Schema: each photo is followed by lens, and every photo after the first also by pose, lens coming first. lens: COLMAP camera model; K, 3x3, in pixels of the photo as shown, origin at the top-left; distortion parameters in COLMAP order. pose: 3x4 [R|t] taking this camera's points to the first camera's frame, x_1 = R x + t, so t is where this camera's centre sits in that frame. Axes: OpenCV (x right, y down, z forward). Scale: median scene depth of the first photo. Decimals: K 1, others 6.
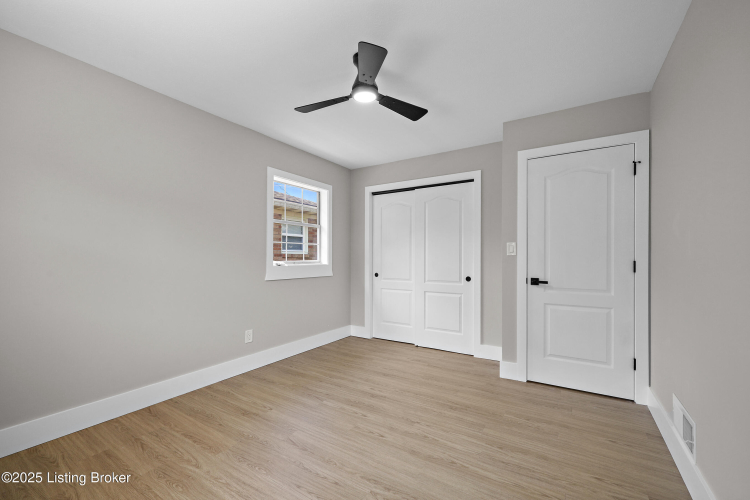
lens RADIAL K [[304.8, 0, 386.2], [0, 304.8, 255.2], [0, 0, 1]] dist [-0.002333, 0.000398]
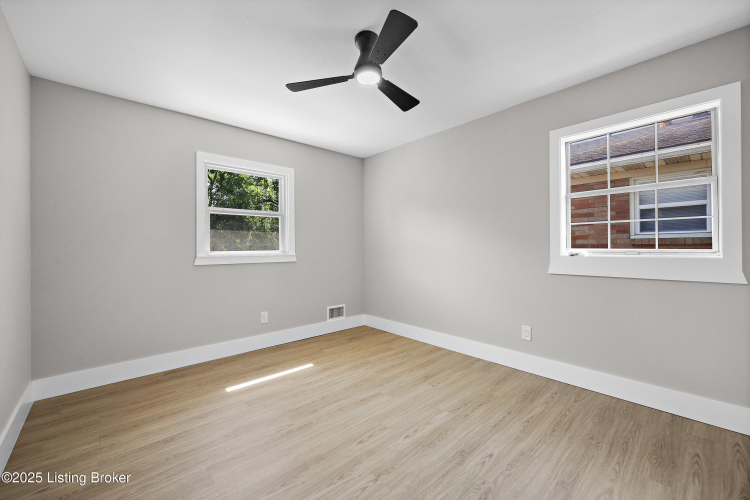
lens RADIAL K [[304.8, 0, 375.5], [0, 304.8, 246.5], [0, 0, 1]] dist [-0.002333, 0.000398]
pose [[-0.288903, 0.002222, -0.957356, 0.680988], [0.021281, 0.999765, -0.004101, 0.005096], [0.957122, -0.021558, -0.288883, 1.055483]]
